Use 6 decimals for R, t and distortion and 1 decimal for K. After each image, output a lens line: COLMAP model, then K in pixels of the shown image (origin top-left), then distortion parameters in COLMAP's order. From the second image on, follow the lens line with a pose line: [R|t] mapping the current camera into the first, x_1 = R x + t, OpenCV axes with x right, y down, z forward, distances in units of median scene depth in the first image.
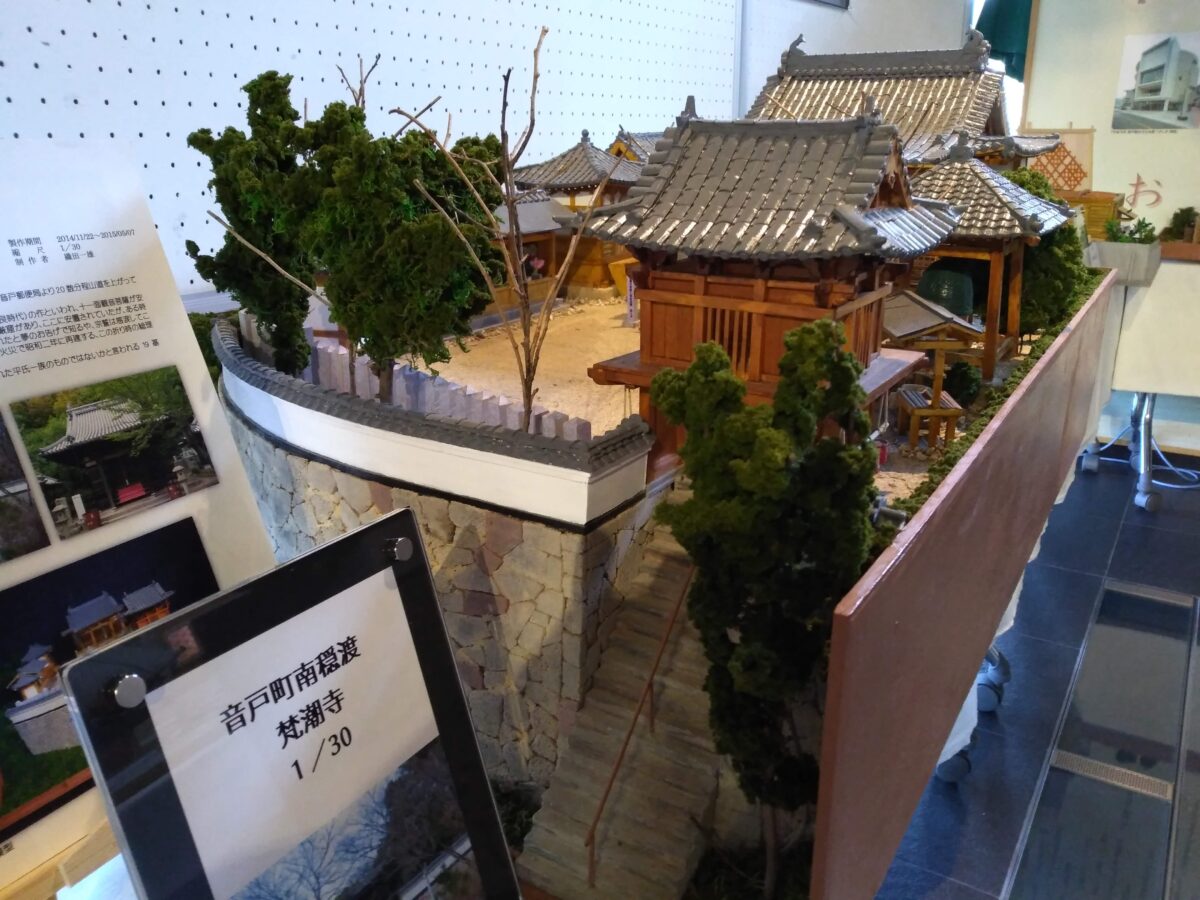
lens RADIAL K [[946.1, 0, 600.0], [0, 946.1, 450.0], [0, 0, 1]] dist [0.118682, -0.243154]
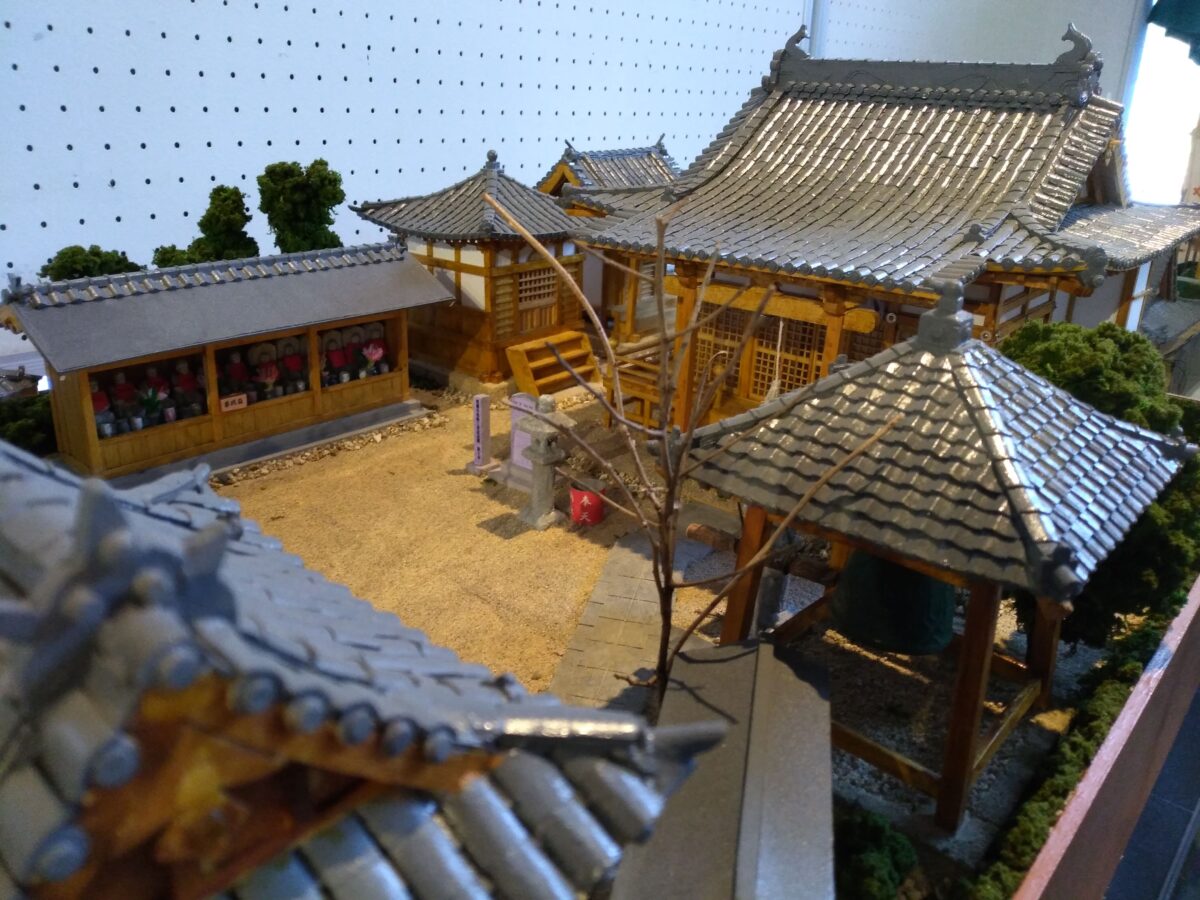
lens RADIAL K [[946.1, 0, 600.0], [0, 946.1, 450.0], [0, 0, 1]] dist [0.118682, -0.243154]
pose [[0.988161, 0.091118, -0.123432, 0.193958], [-0.086377, 0.995323, 0.043248, -0.180717], [0.126796, -0.032075, 0.991410, 0.366664]]
